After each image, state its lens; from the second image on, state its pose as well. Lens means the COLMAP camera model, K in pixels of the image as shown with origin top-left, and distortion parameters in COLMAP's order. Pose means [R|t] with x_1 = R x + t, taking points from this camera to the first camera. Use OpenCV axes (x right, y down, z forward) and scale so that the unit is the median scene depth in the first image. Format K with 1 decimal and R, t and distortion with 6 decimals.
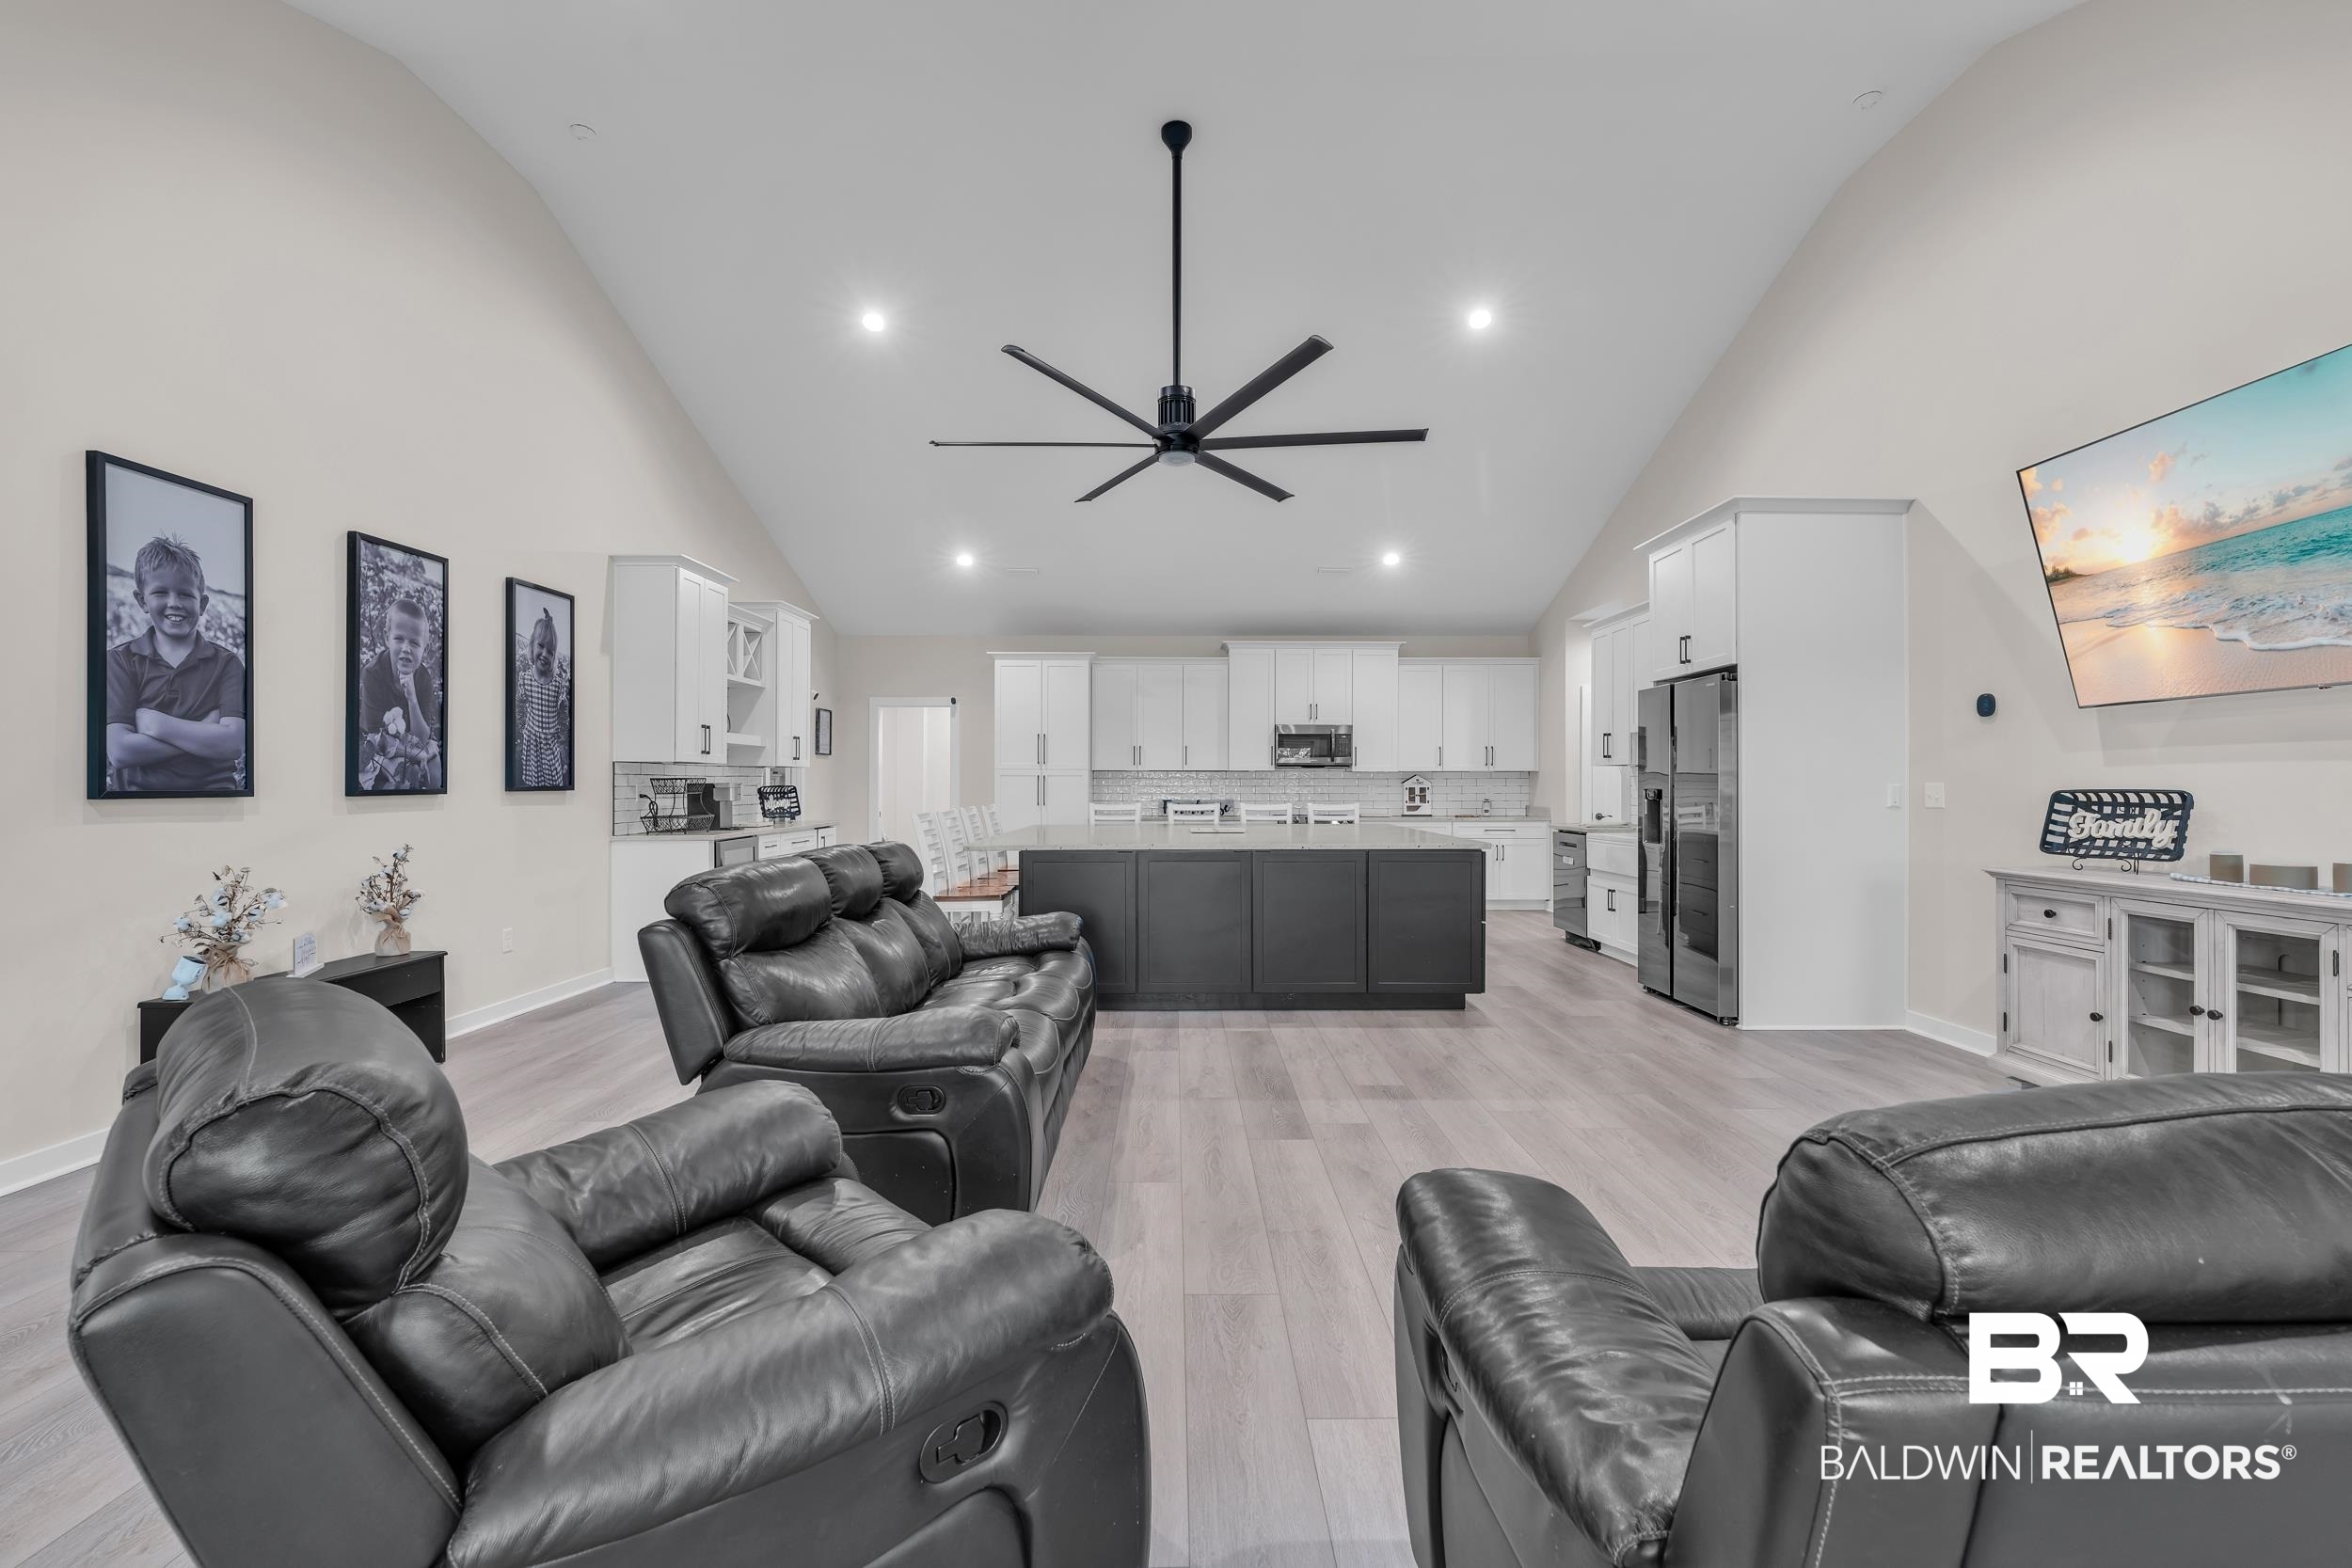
lens RADIAL K [[1022.5, 0, 1176.0], [0, 1022.5, 784.0], [0, 0, 1]] dist [0.000976, -0.000253]
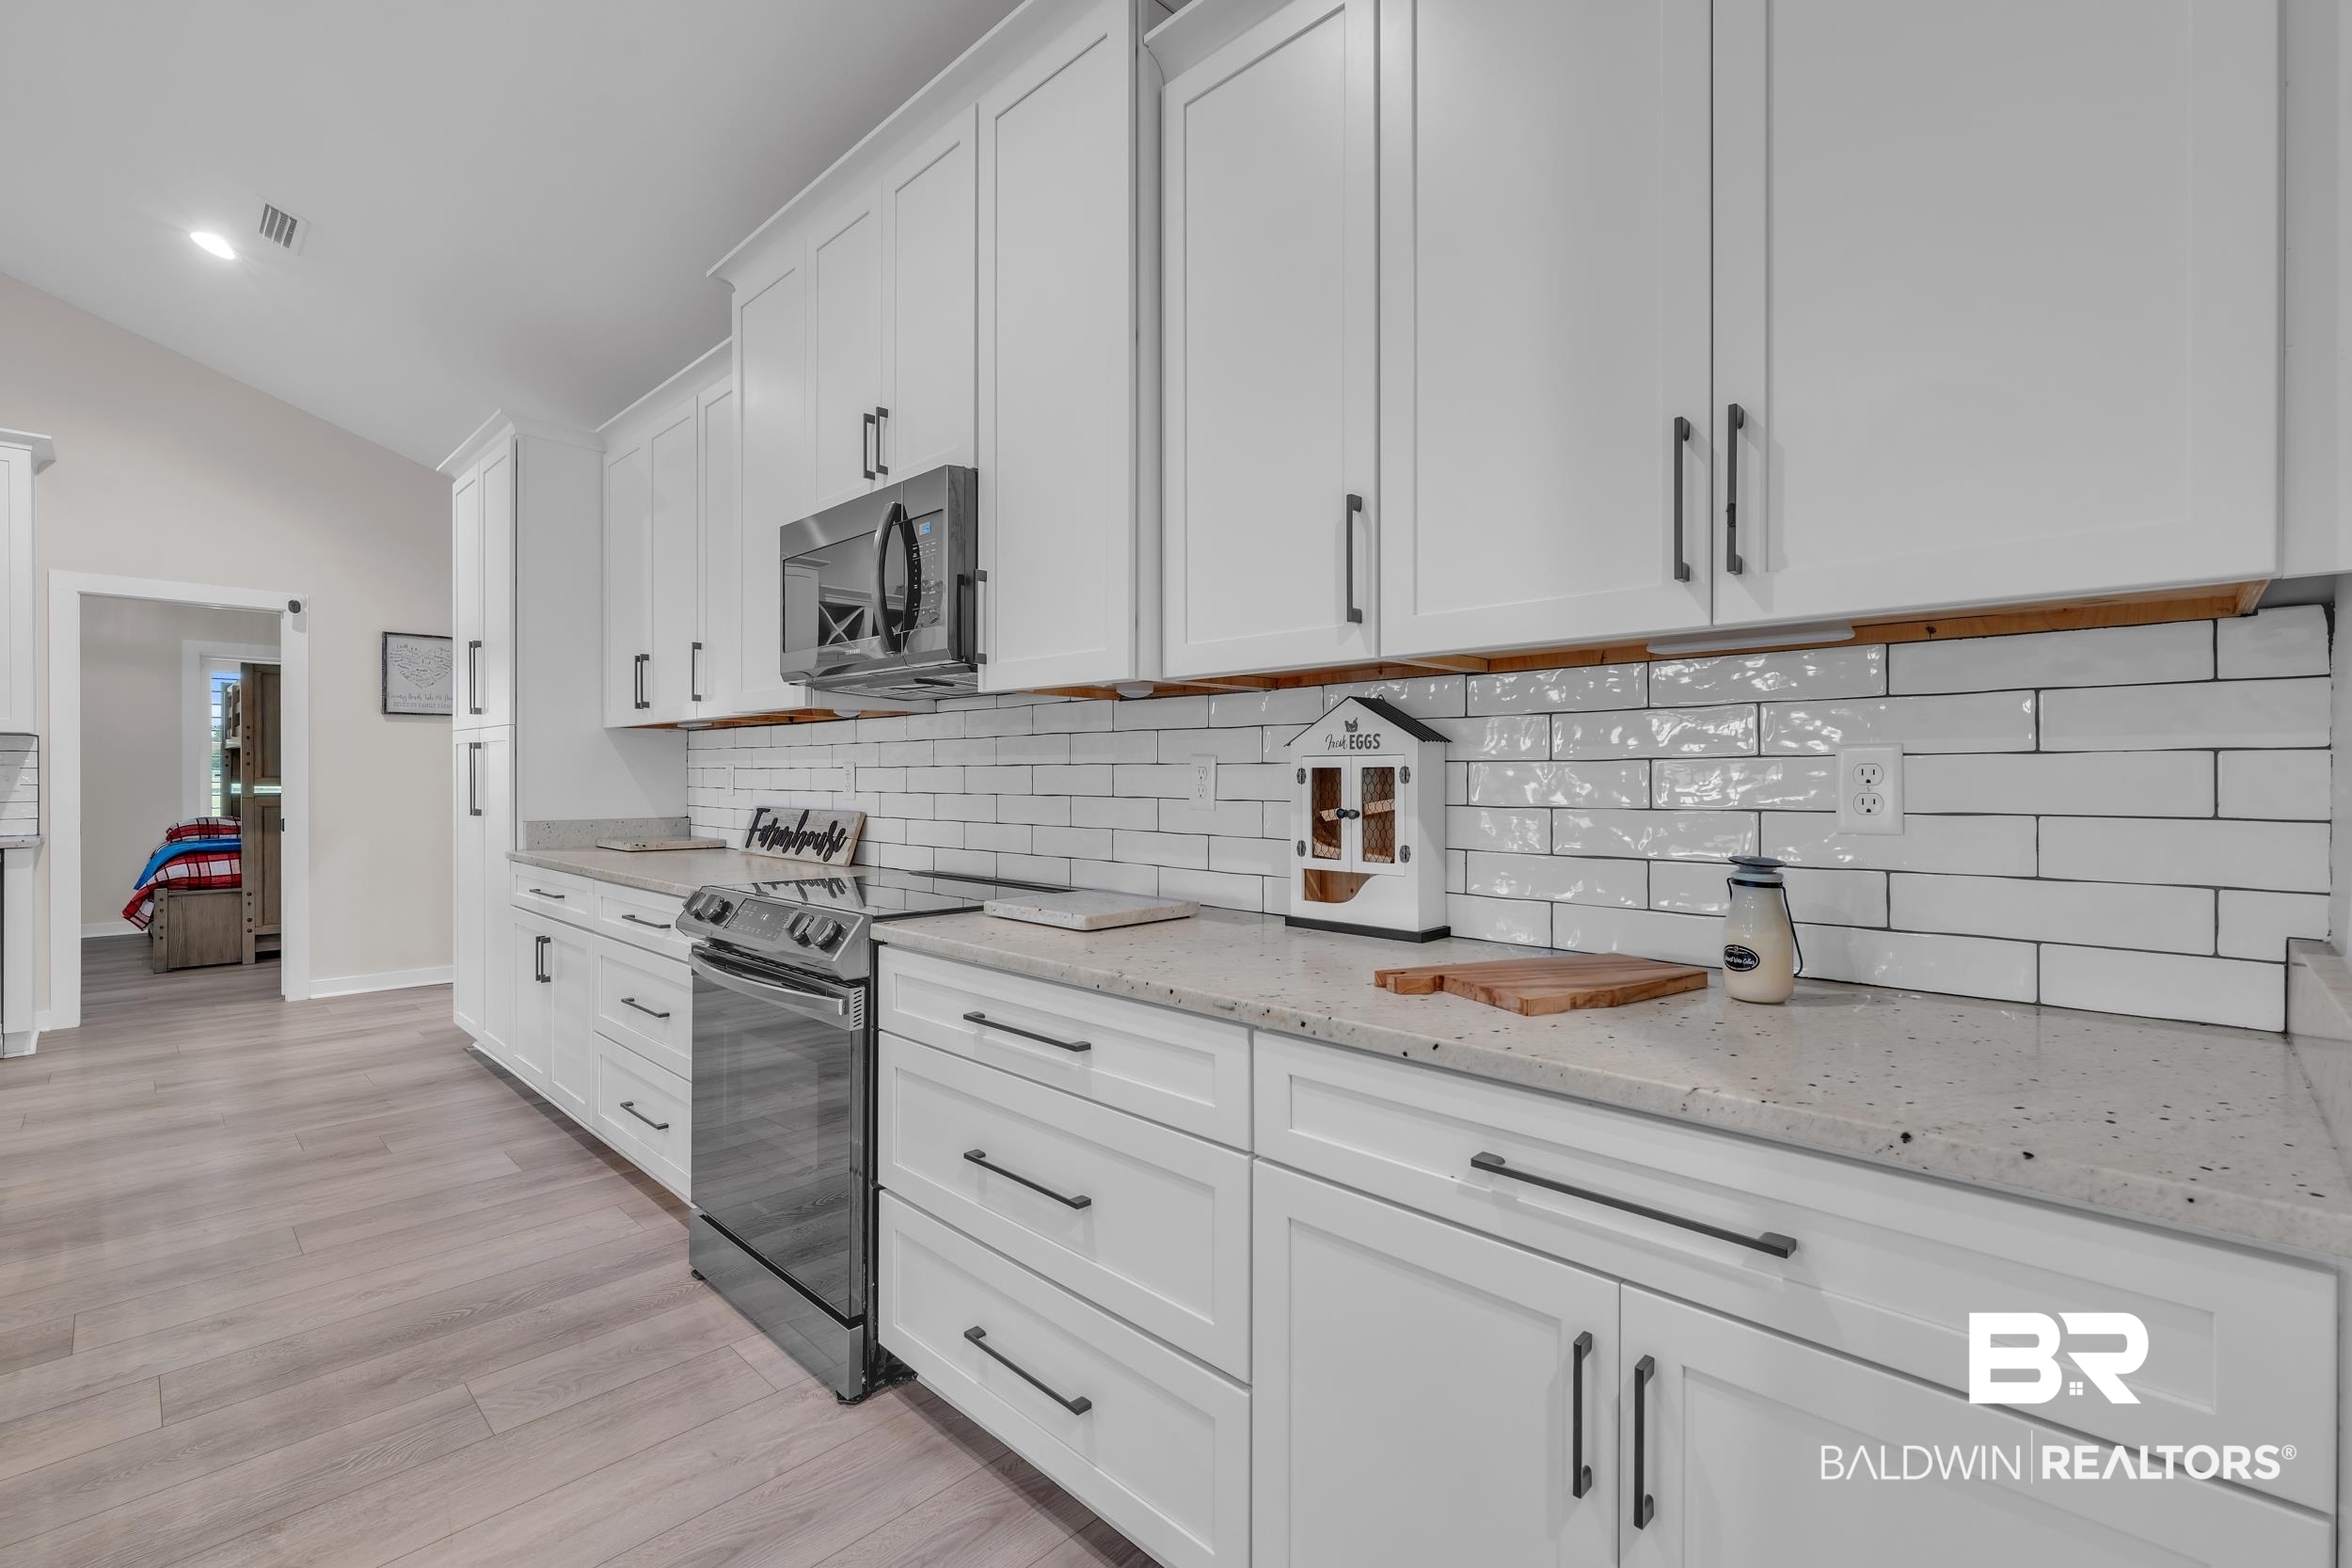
lens RADIAL K [[1022.5, 0, 1176.0], [0, 1022.5, 784.0], [0, 0, 1]] dist [0.000976, -0.000253]
pose [[0.716331, 0.005420, -0.697740, 0.683231], [0.006415, 0.999876, 0.014353, 0.006734], [0.697731, -0.014757, 0.716208, 1.740917]]
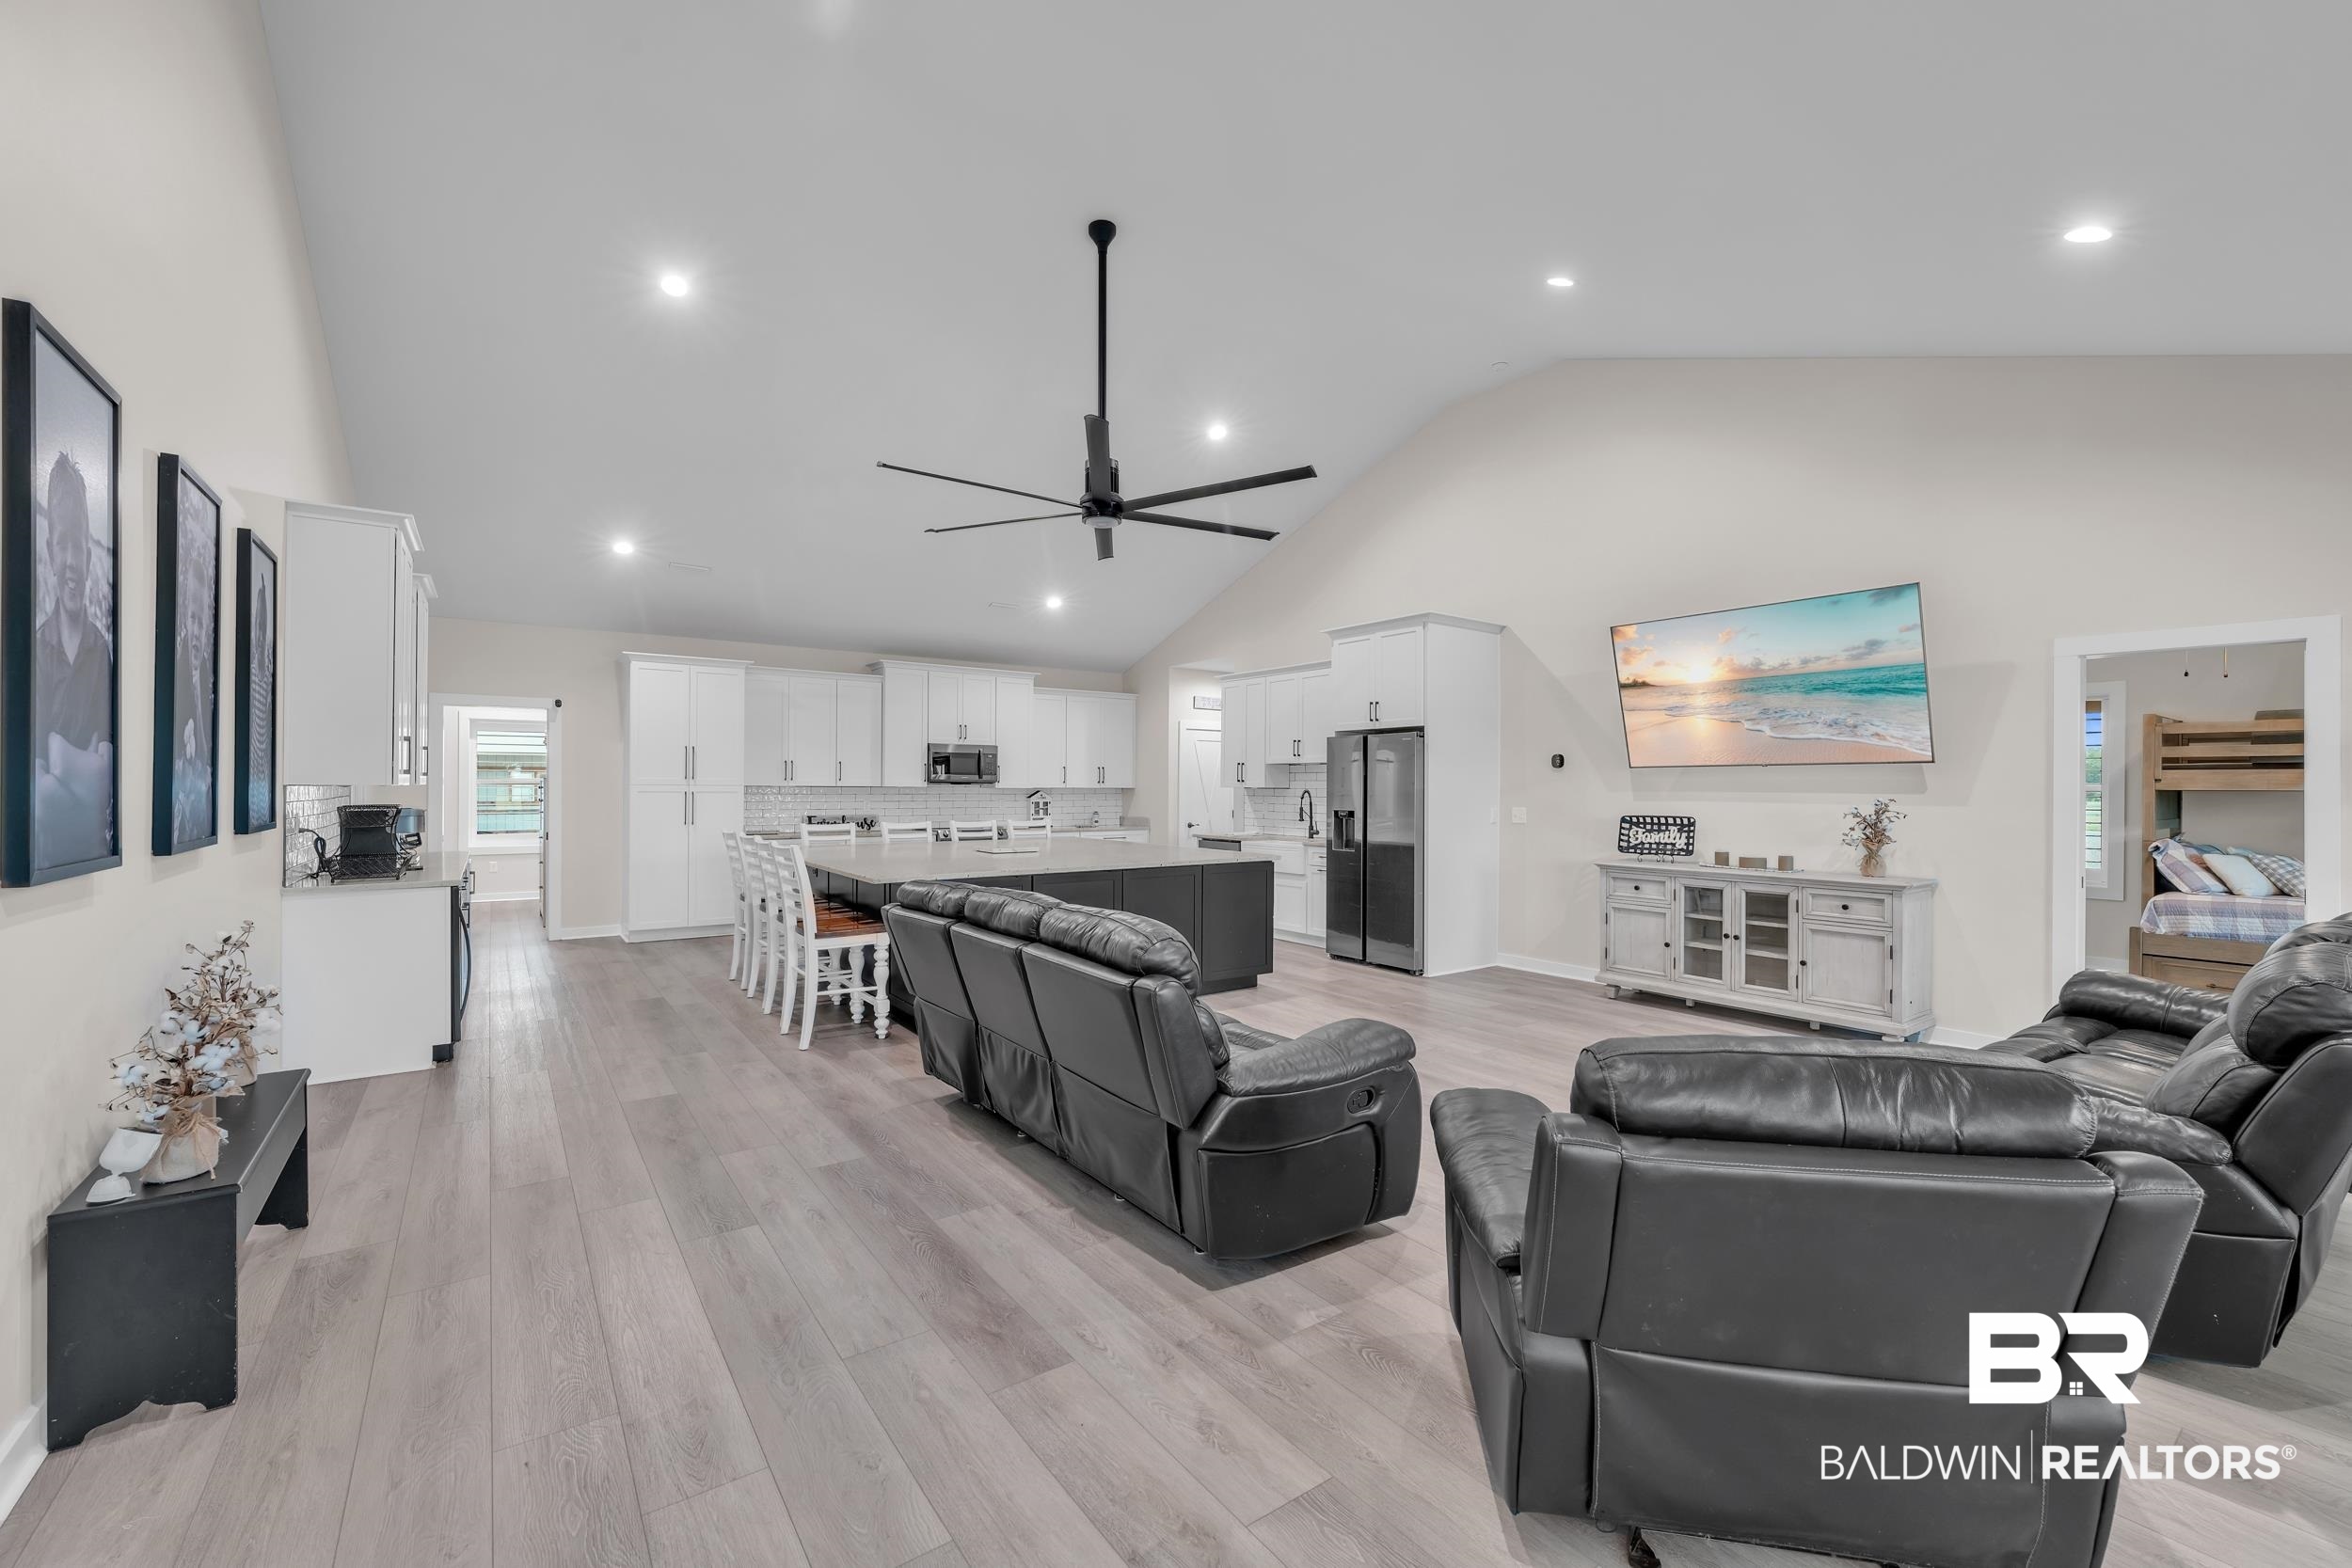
lens RADIAL K [[958.6, 0, 1175.0], [0, 958.6, 788.4], [0, 0, 1]] dist [0.000430, -0.000022]
pose [[0.814472, 0.002775, 0.580196, -0.530151], [-0.005348, 0.999982, 0.002725, -0.030655], [-0.580178, -0.005322, 0.814473, 0.098065]]
